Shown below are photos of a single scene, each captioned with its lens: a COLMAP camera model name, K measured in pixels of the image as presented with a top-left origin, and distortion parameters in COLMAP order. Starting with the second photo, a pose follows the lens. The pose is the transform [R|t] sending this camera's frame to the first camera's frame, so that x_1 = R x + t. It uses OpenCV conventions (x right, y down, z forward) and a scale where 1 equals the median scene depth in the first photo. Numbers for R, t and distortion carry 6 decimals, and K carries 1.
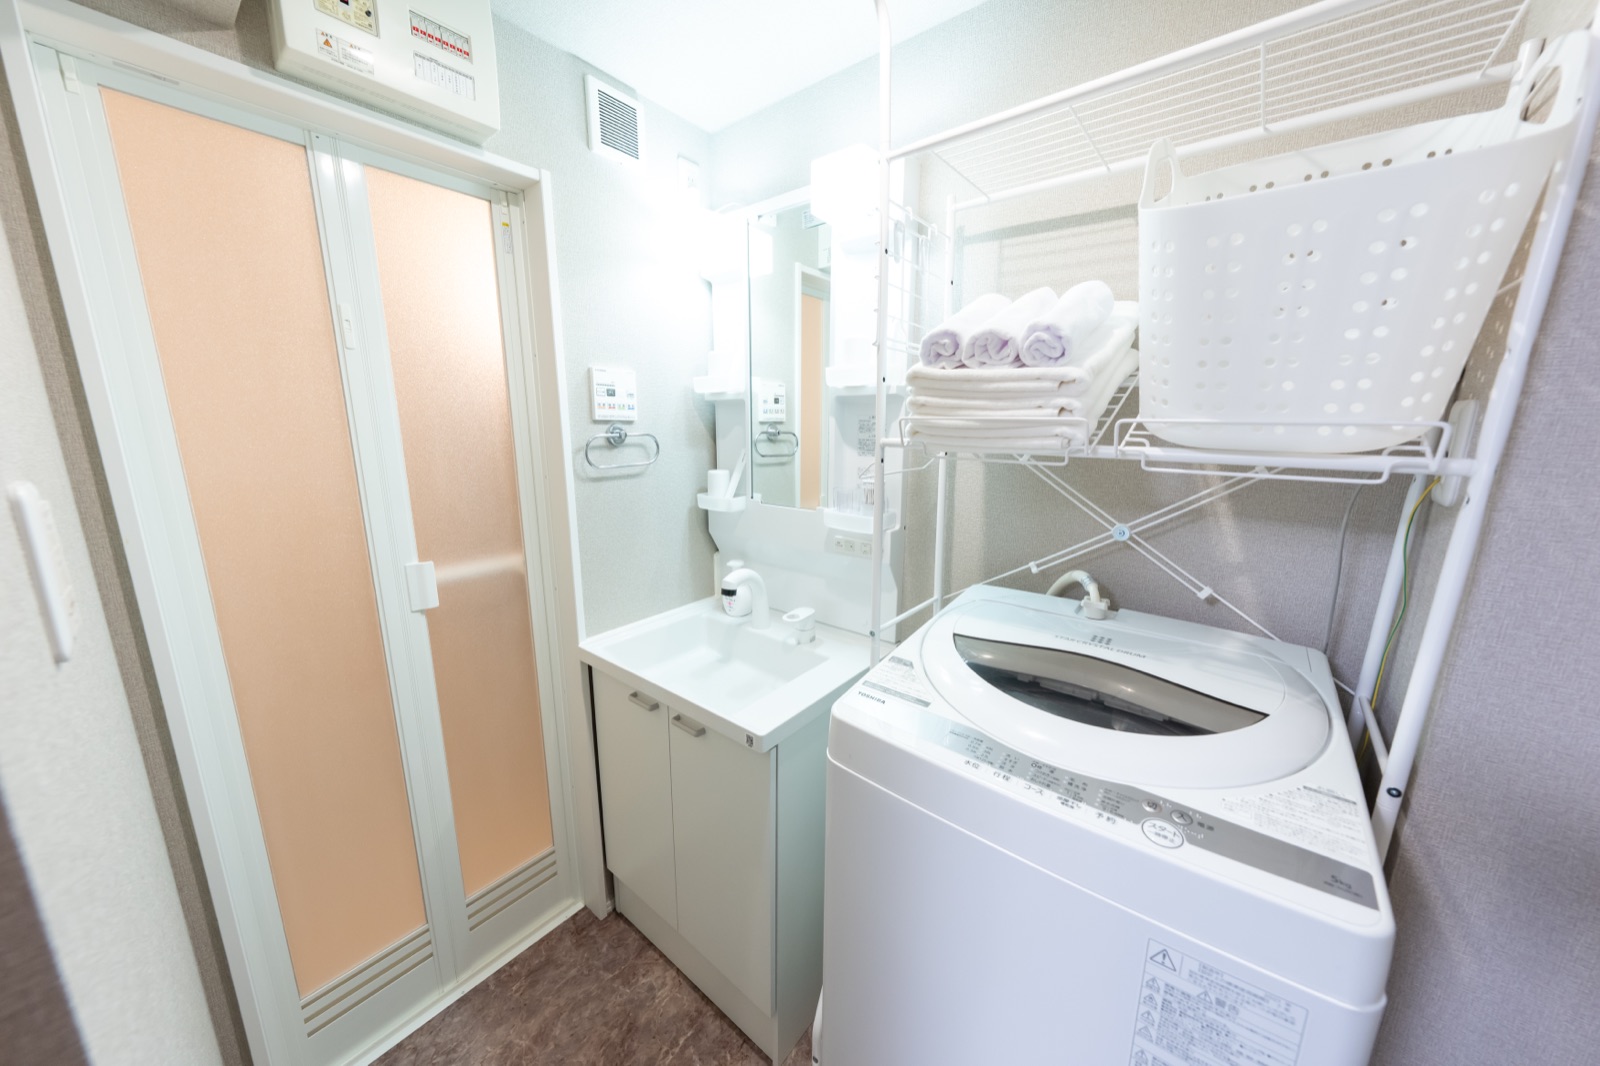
lens RADIAL K [[544.9, 0, 799.9], [0, 544.9, 537.8], [0, 0, 1]] dist [0.000462, -0.000116]
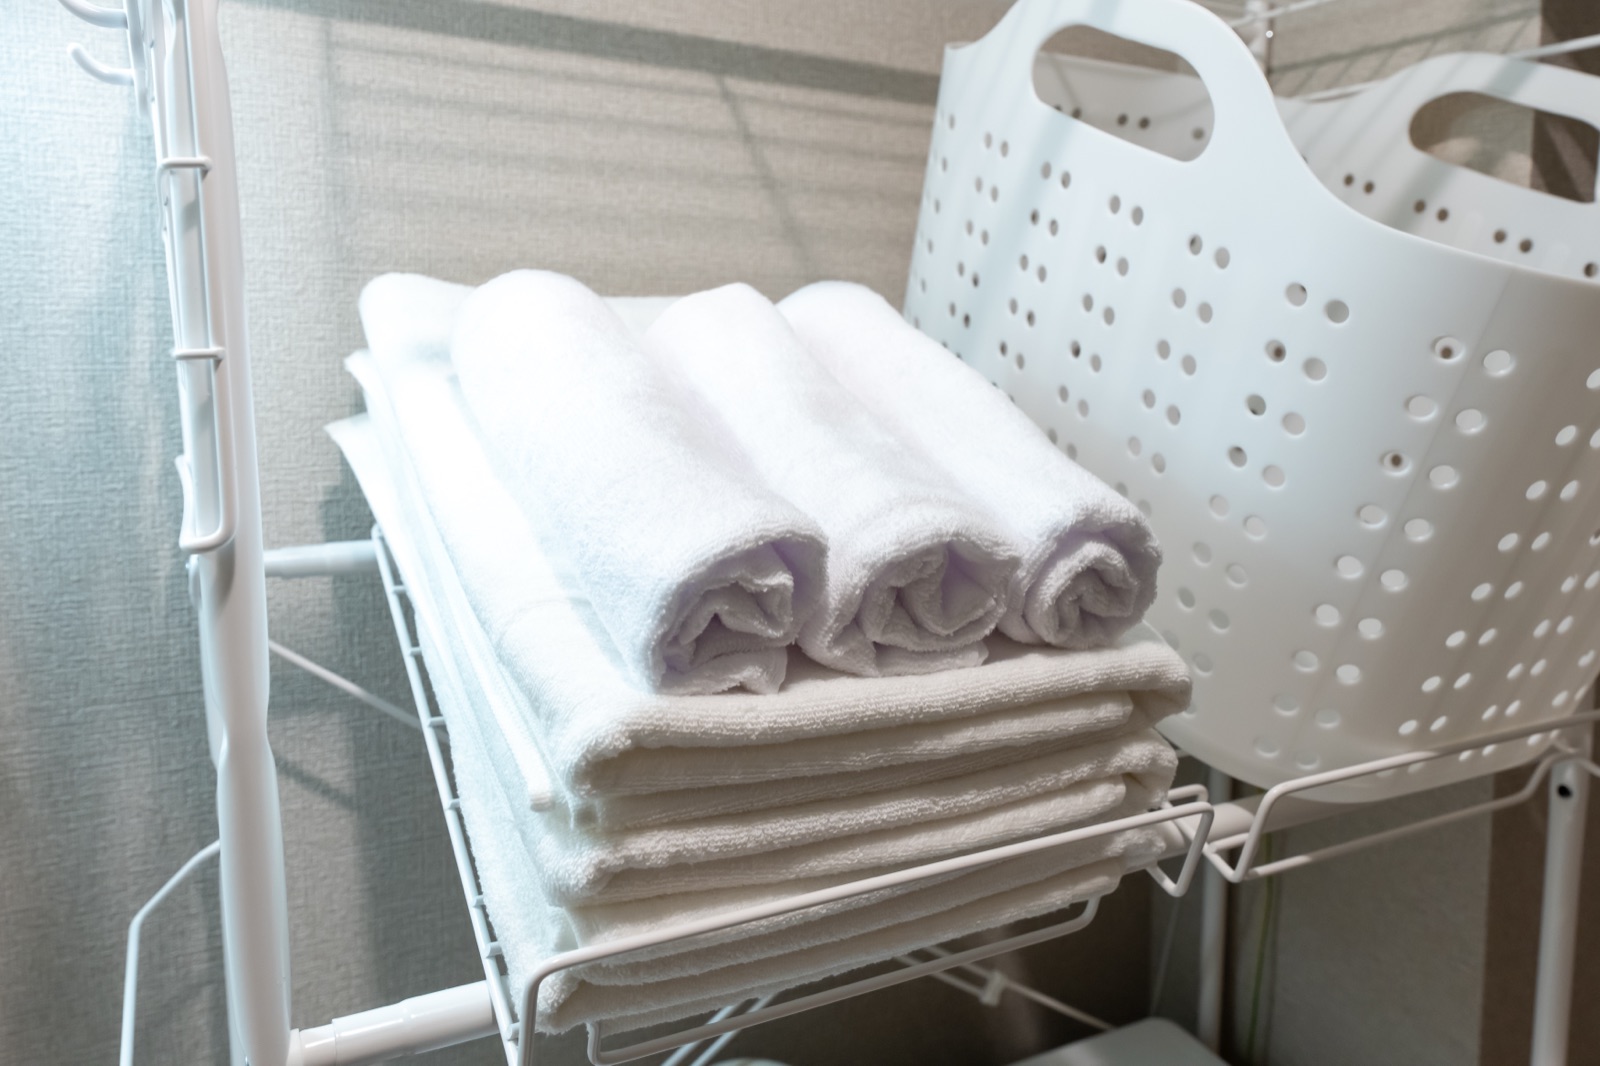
lens RADIAL K [[1169.9, 0, 800.0], [0, 1169.9, 533.0], [0, 0, 1]] dist [-0.002173, -0.000788]
pose [[0.329891, -0.163932, 0.929676, -0.141037], [0.190787, 0.976063, 0.104411, -0.430237], [-0.924539, 0.142926, 0.353271, 0.845868]]
